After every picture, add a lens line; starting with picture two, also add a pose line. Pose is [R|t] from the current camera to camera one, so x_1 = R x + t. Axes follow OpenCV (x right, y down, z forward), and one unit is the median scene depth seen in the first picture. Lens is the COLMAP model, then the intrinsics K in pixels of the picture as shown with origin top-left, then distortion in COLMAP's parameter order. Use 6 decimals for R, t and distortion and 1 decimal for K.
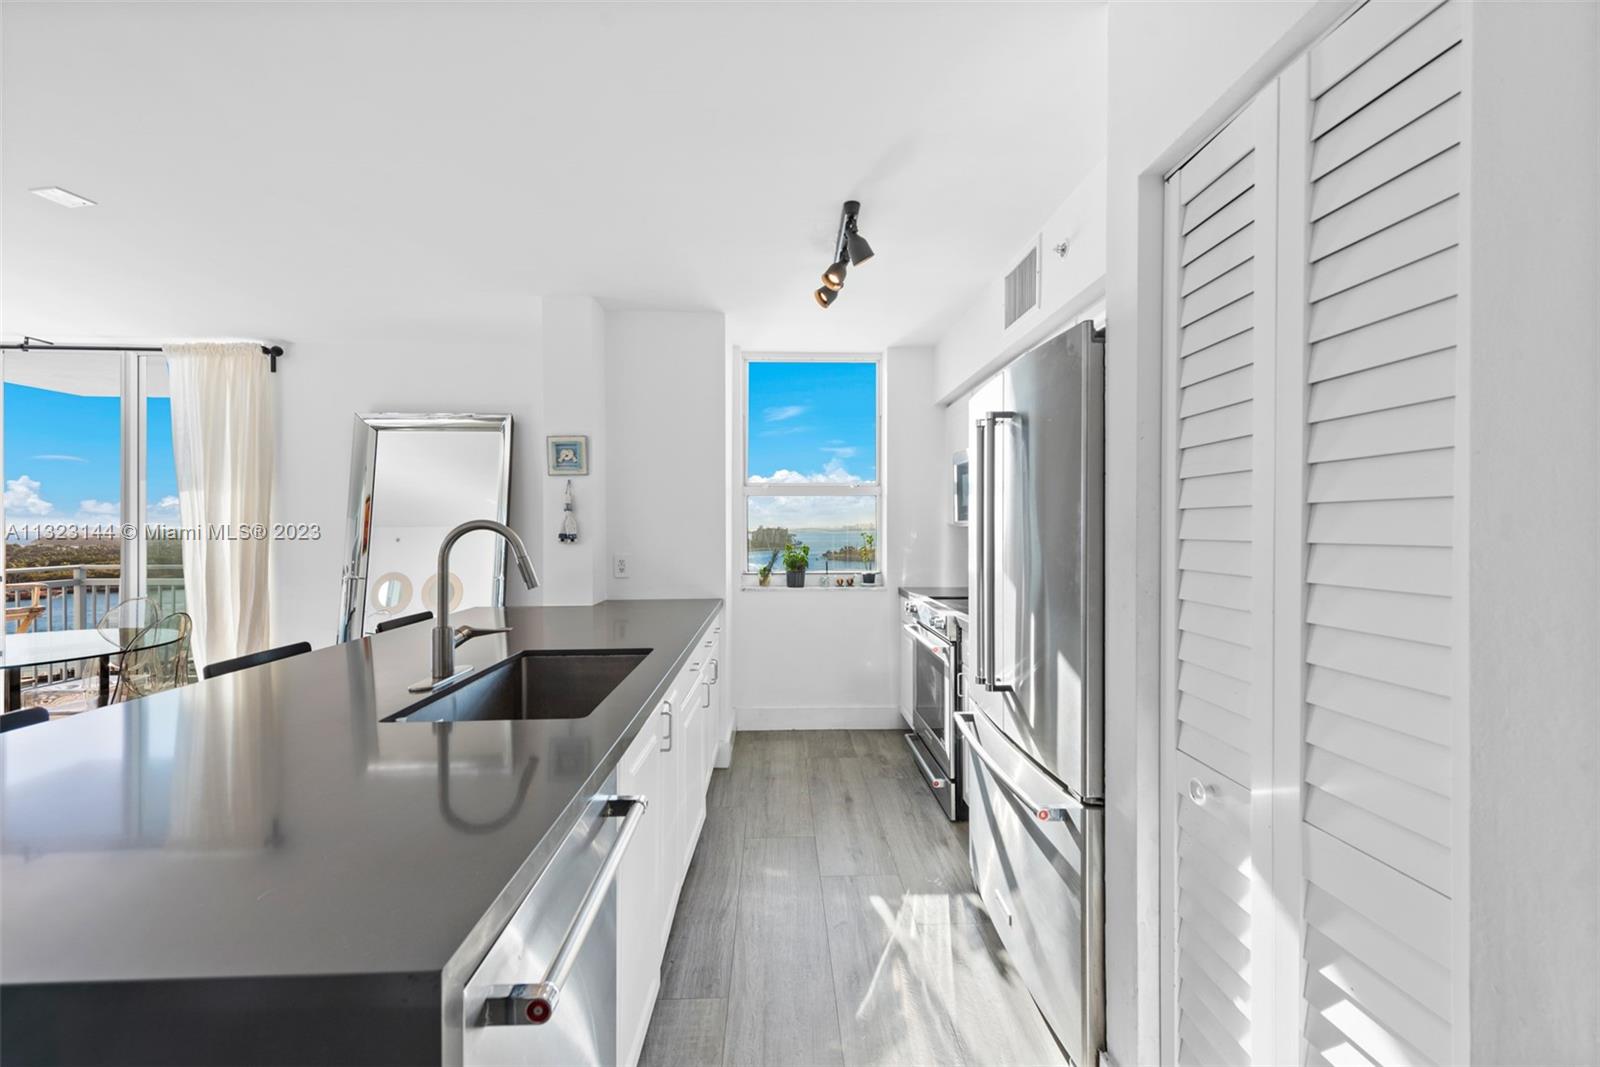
lens RADIAL K [[630.1, 0, 802.3], [0, 630.1, 525.2], [0, 0, 1]] dist [0.014420, -0.004805]
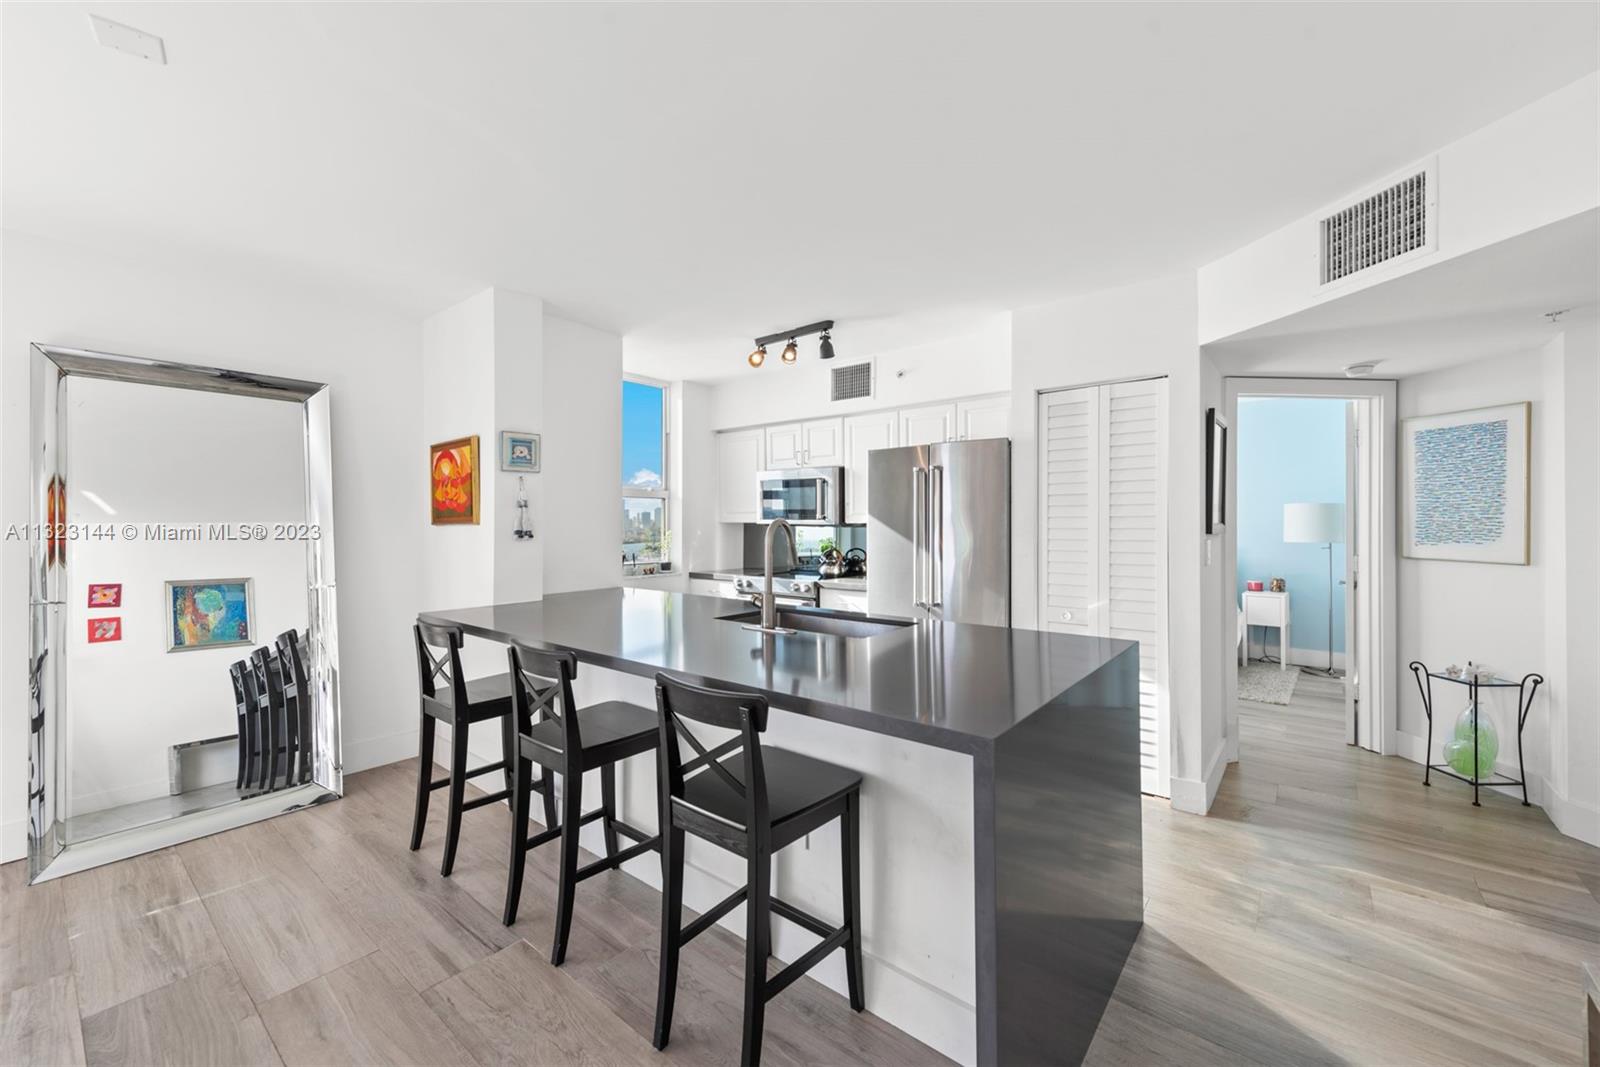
lens RADIAL K [[630.1, 0, 802.3], [0, 630.1, 525.2], [0, 0, 1]] dist [0.014420, -0.004805]
pose [[0.654383, 0.000797, 0.756163, -0.838985], [-0.002013, 0.999998, 0.000688, 0.003917], [-0.756161, -0.001973, 0.654383, 0.007216]]
